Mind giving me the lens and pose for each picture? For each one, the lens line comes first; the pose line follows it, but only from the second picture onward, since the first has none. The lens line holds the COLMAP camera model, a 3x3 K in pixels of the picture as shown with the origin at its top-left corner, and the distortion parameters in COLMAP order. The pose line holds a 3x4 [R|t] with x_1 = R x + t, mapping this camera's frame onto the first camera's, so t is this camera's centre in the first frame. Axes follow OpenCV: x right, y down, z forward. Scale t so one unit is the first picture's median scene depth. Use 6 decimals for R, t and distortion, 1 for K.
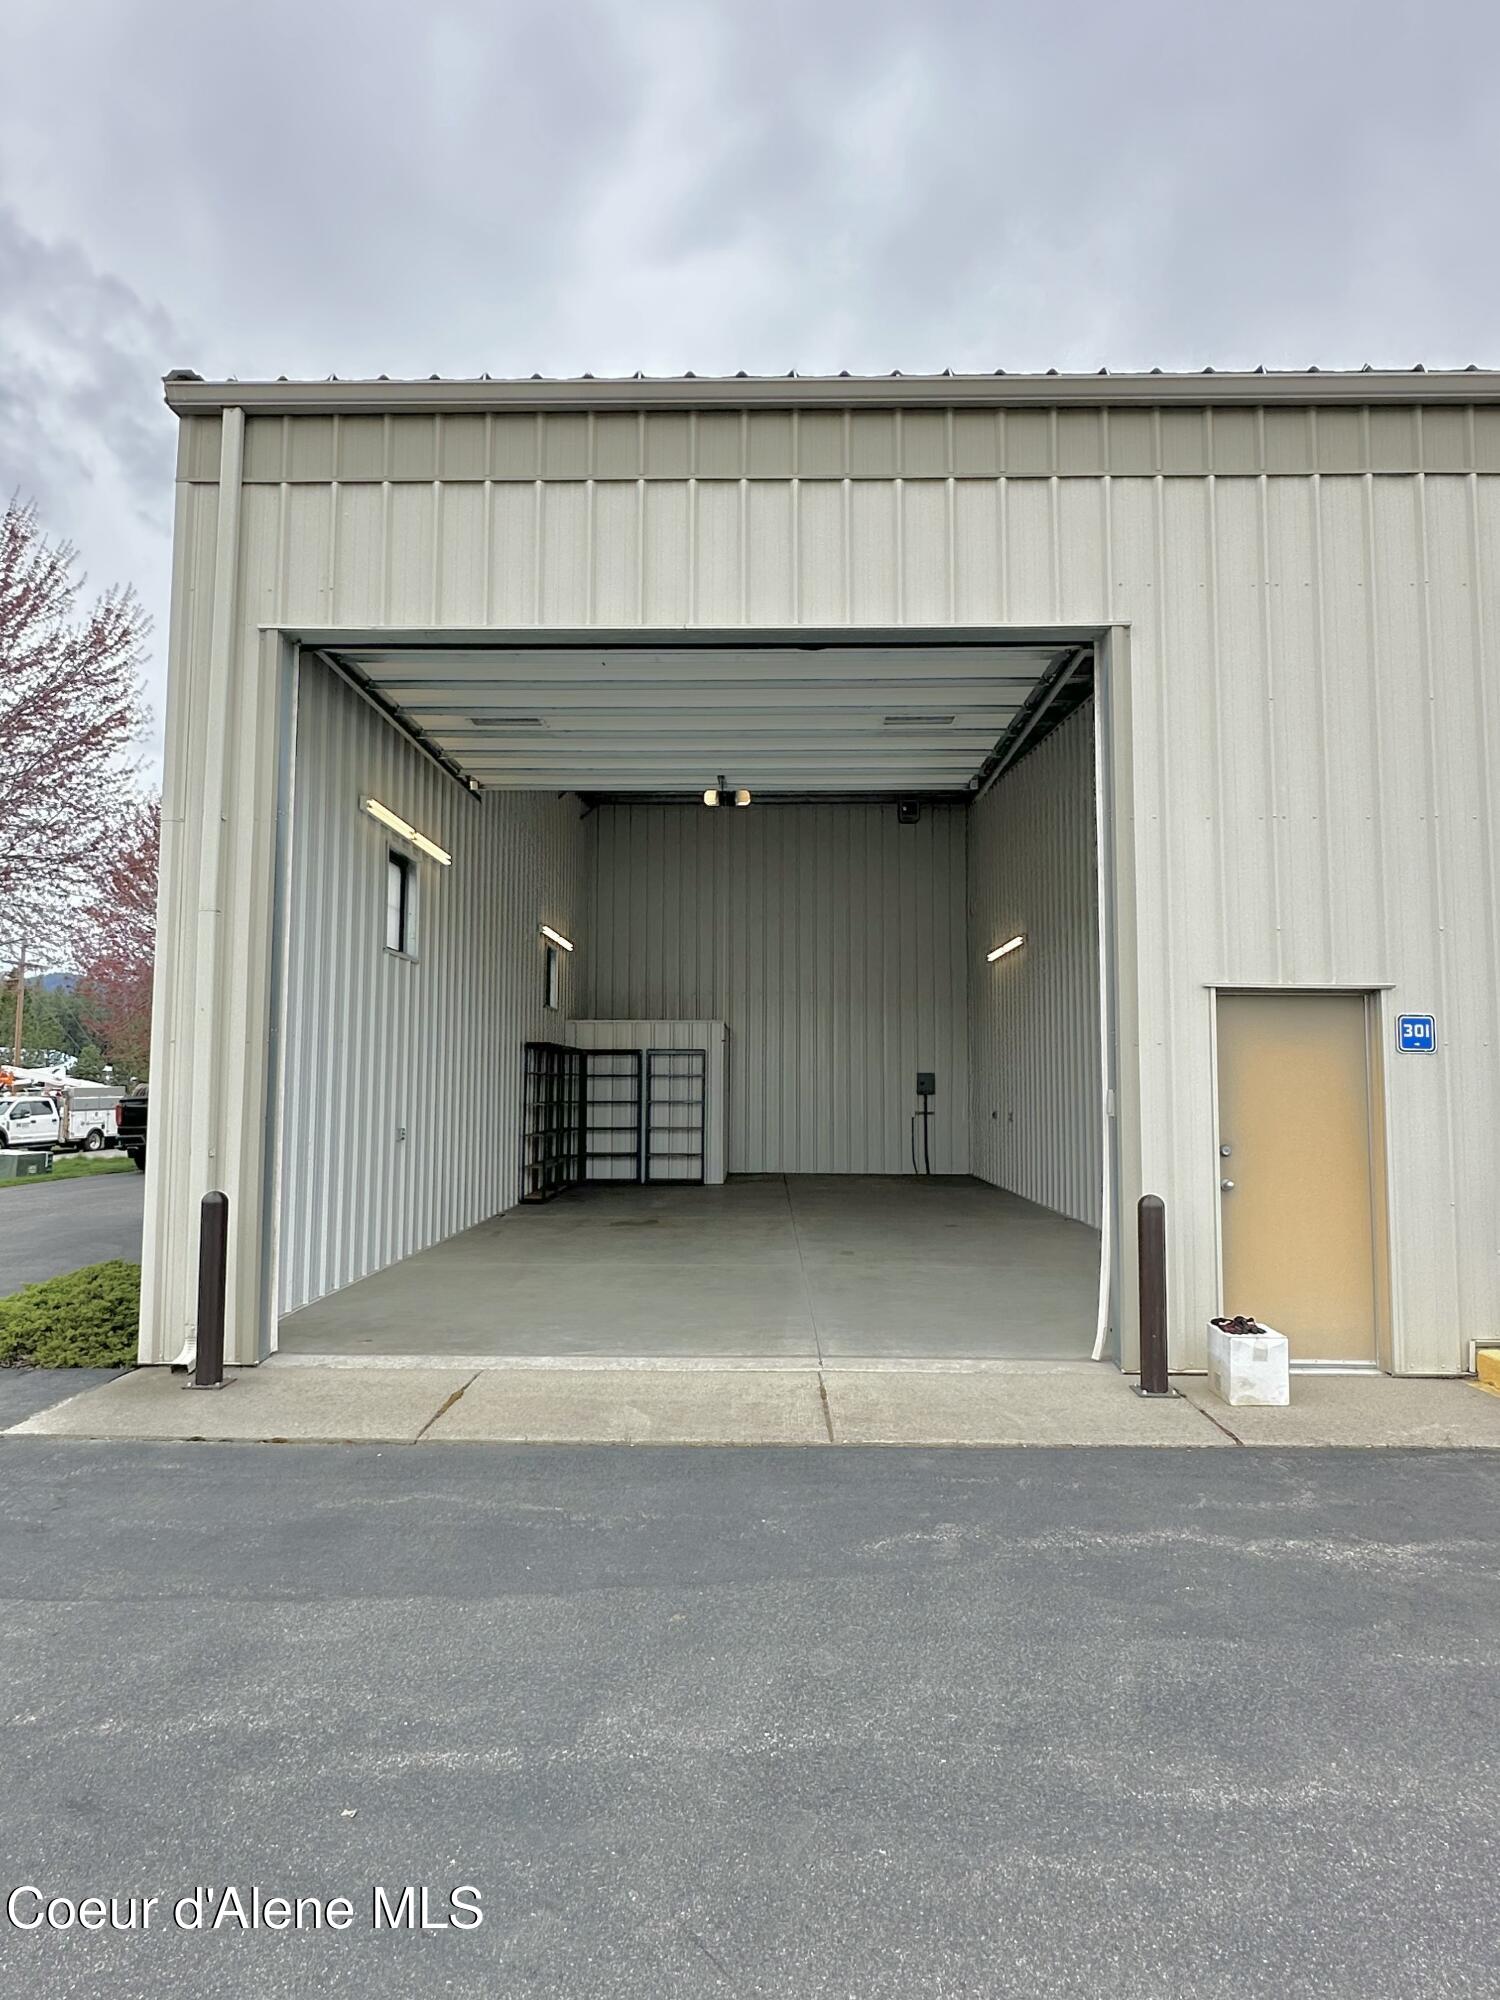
lens RADIAL K [[1186.9, 0, 751.9], [0, 1186.9, 1001.1], [0, 0, 1]] dist [0.003589, 0.000052]
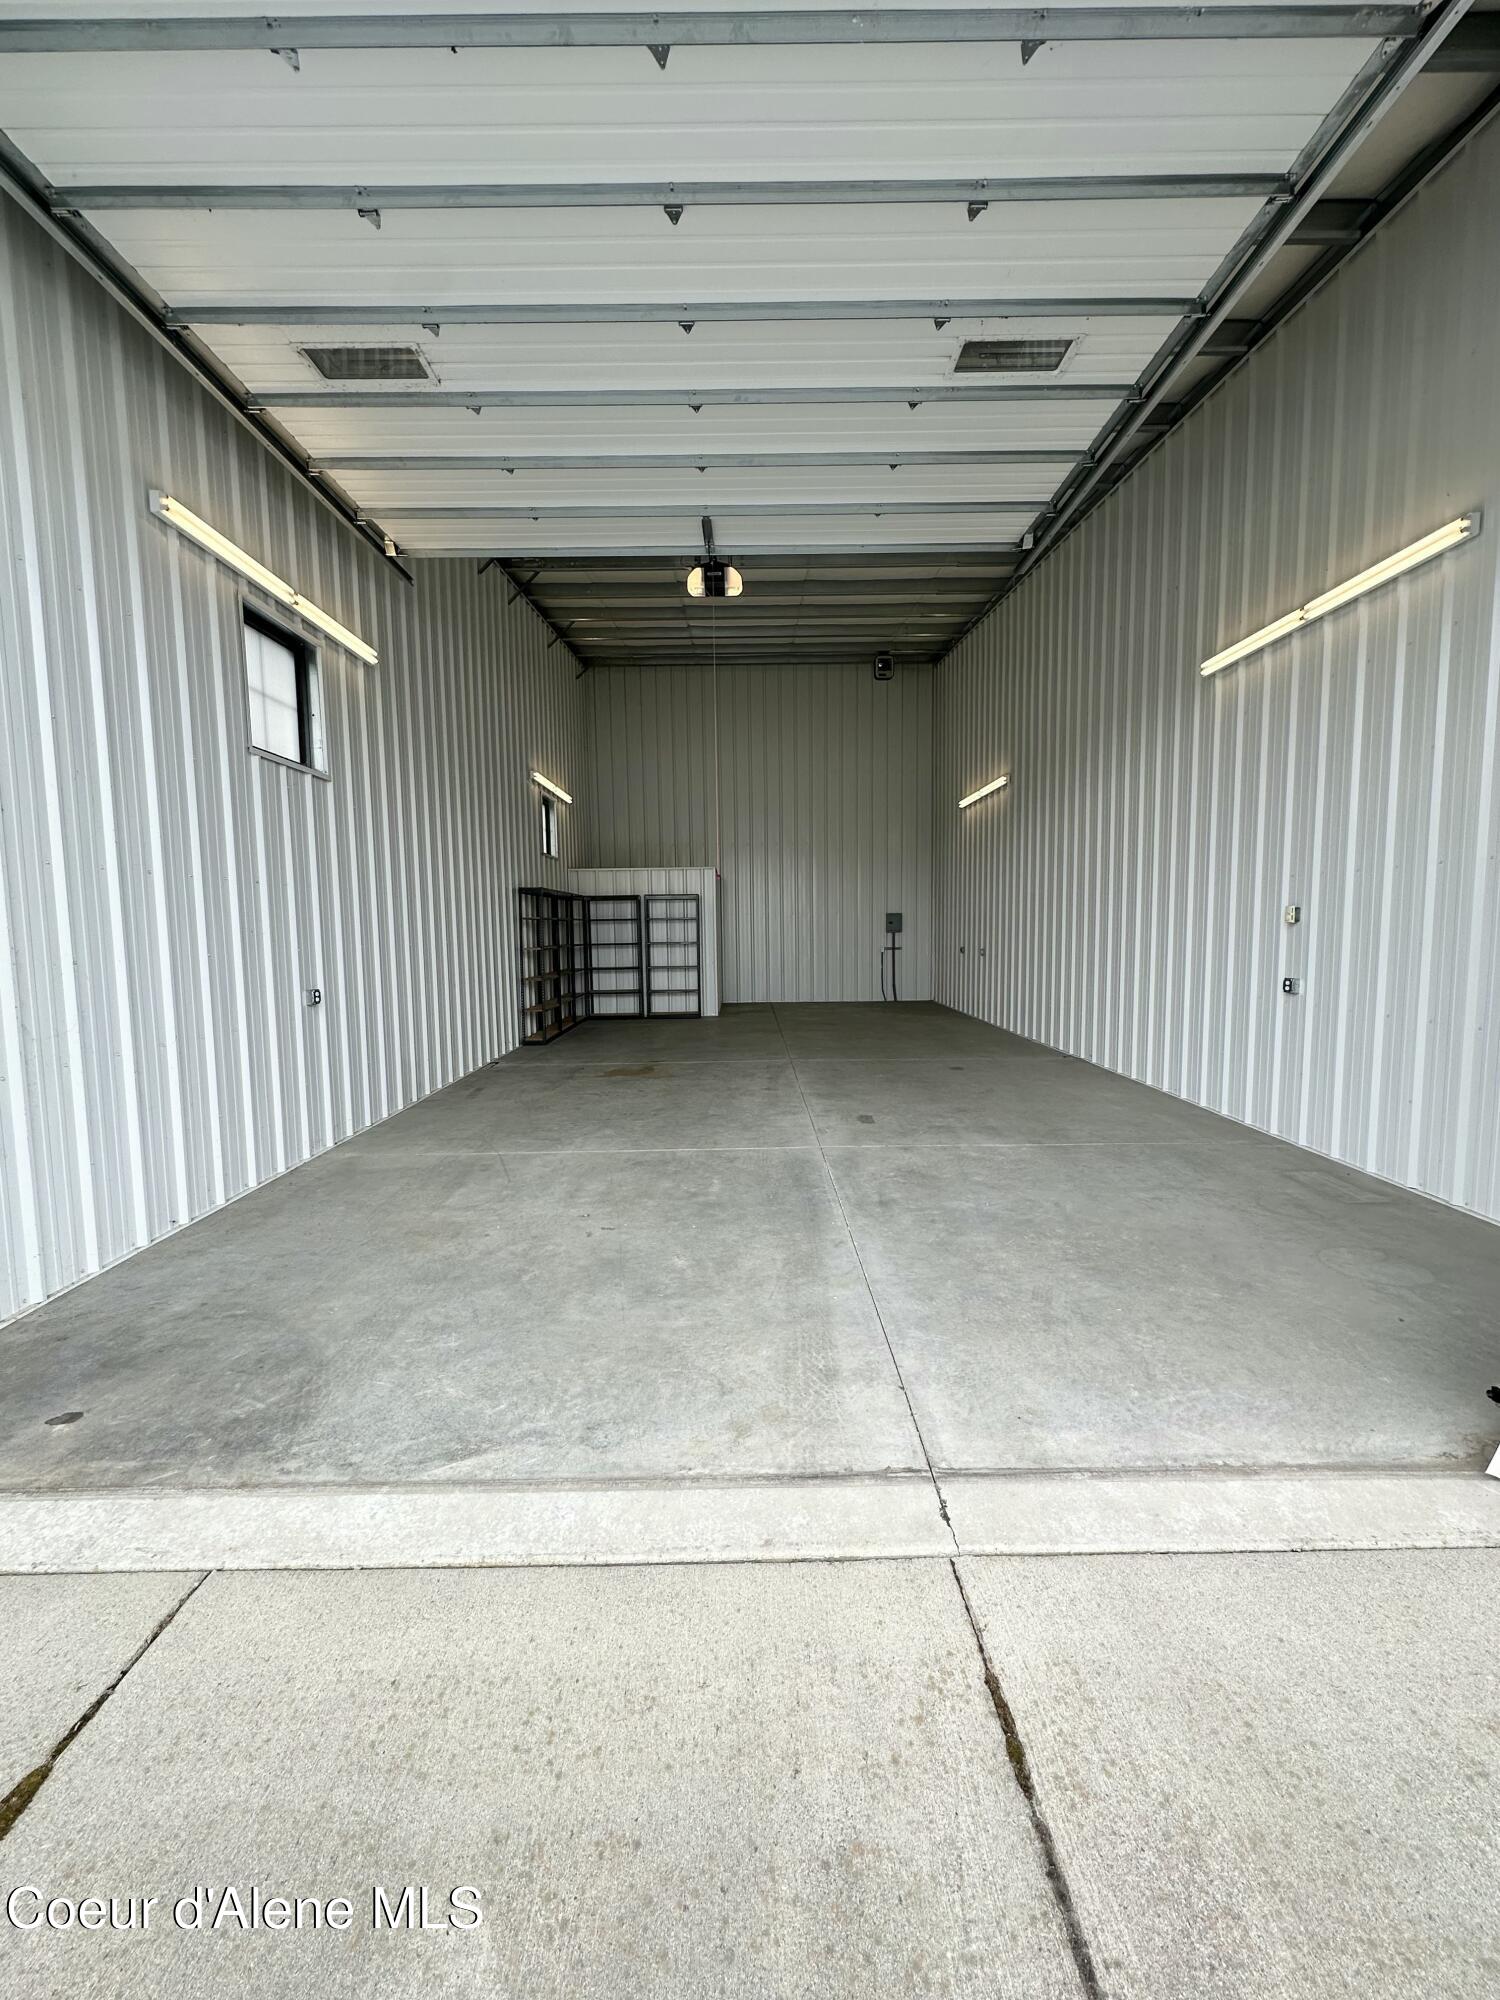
lens RADIAL K [[800.4, 0, 757.1], [0, 800.4, 1003.6], [0, 0, 1]] dist [-0.000946, 0.000003]
pose [[0.999451, -0.019510, 0.026763, -0.007902], [0.014761, 0.985784, 0.167368, 0.017841], [-0.029648, -0.166881, 0.985531, 0.263749]]
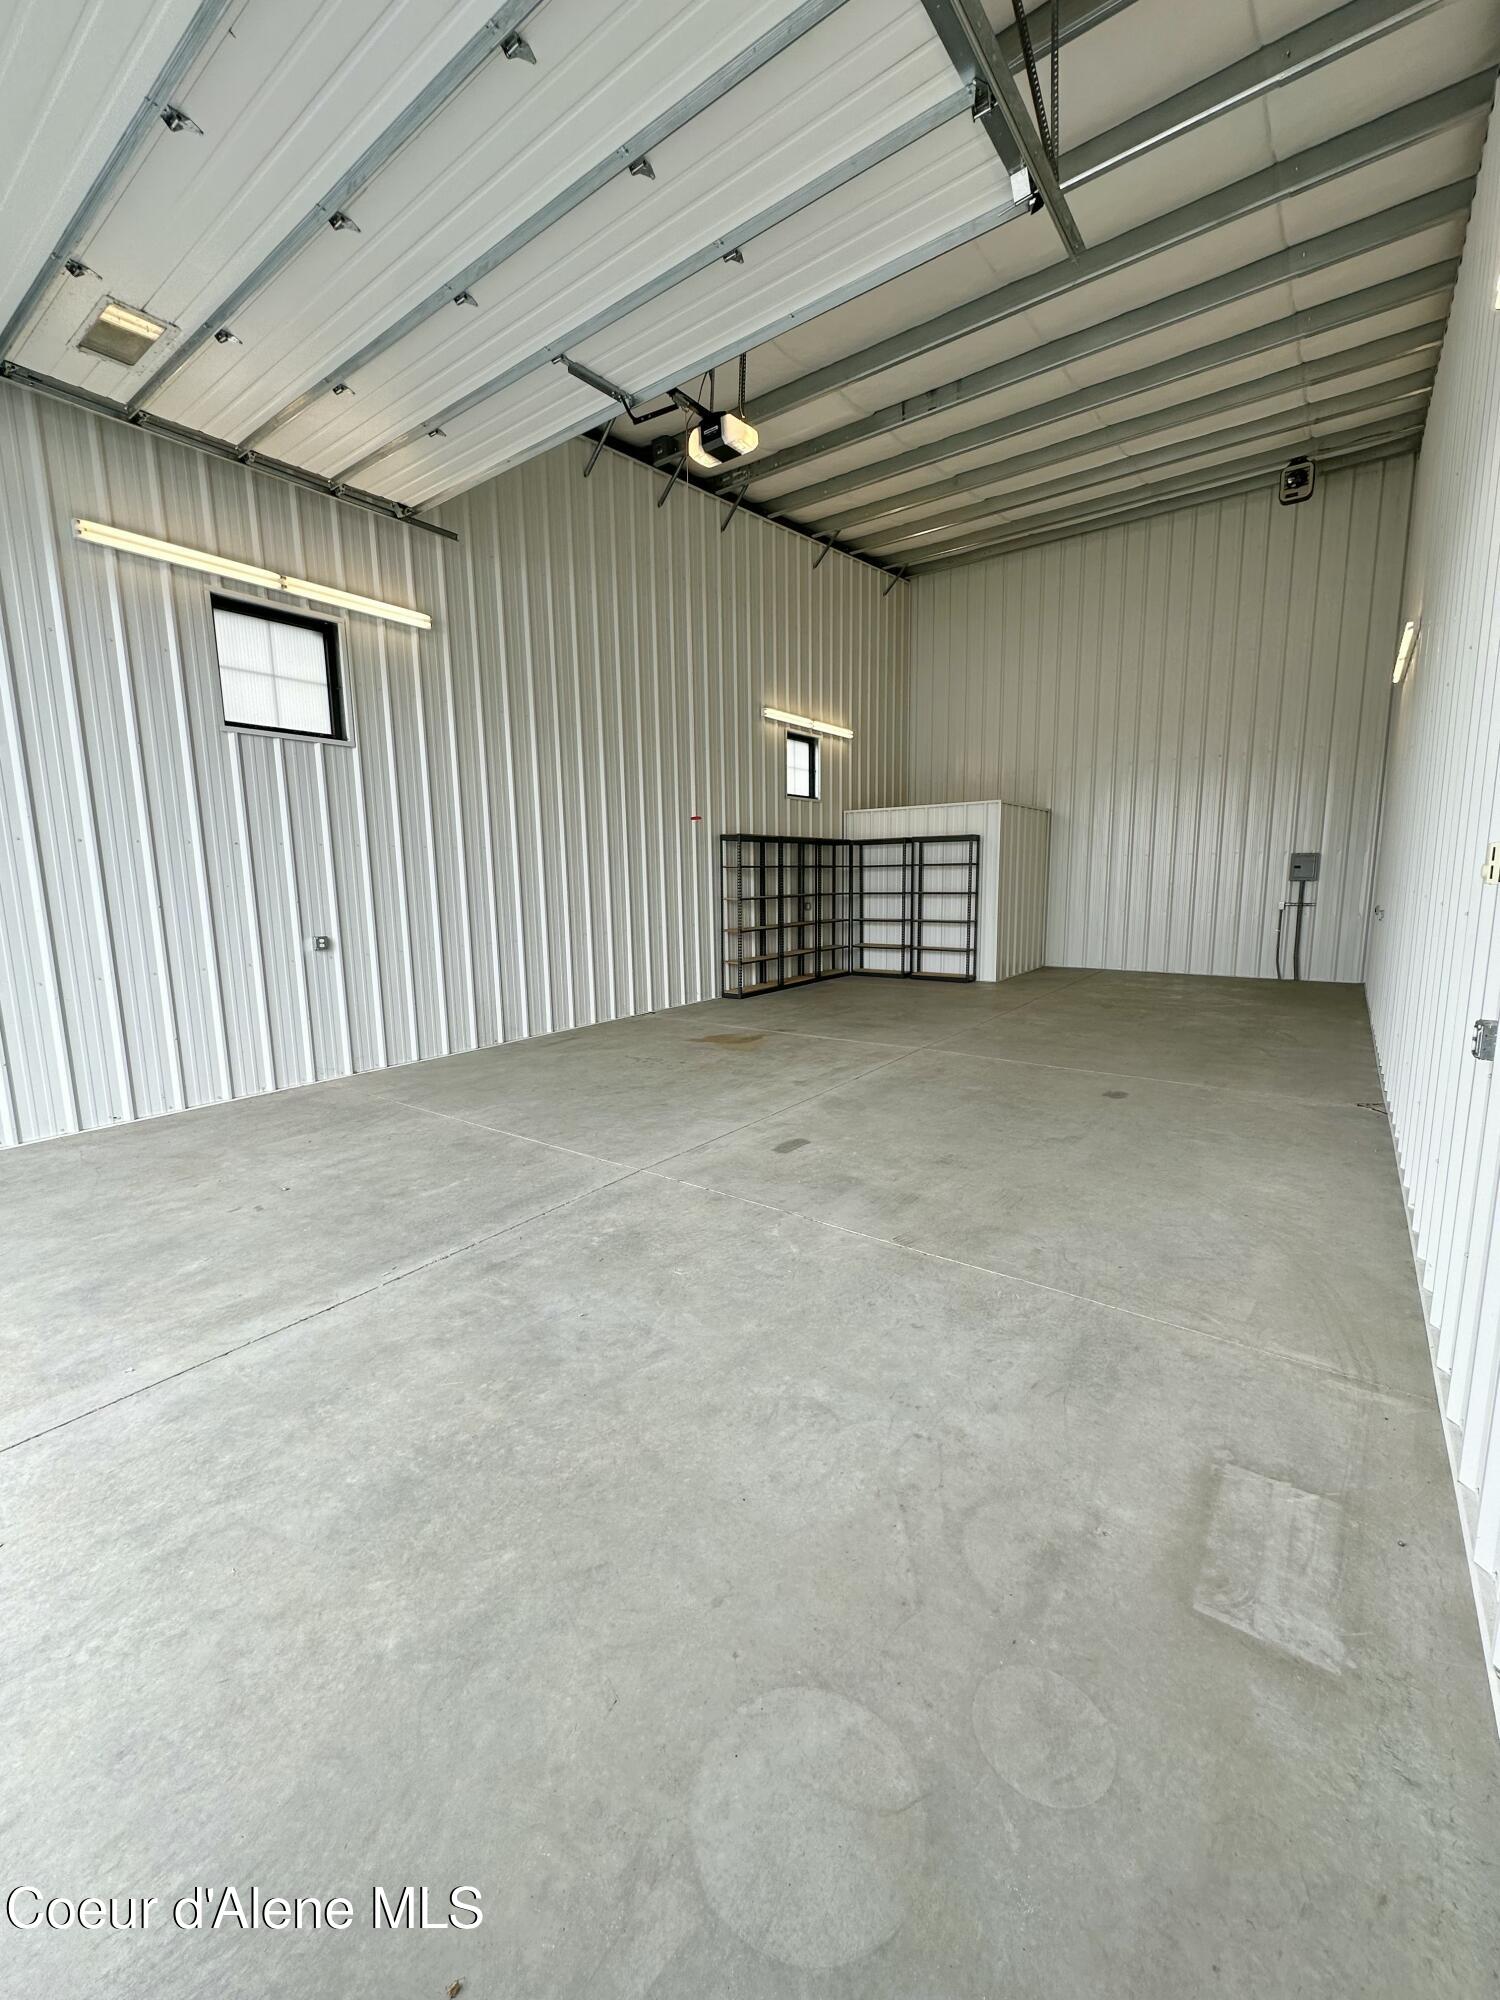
lens RADIAL K [[800.4, 0, 748.9], [0, 800.4, 1004.1], [0, 0, 1]] dist [-0.000946, 0.000003]
pose [[0.813303, 0.077509, -0.576654, 0.180158], [0.059108, 0.974954, 0.214410, 0.025940], [0.578830, -0.208465, 0.788352, 0.394722]]
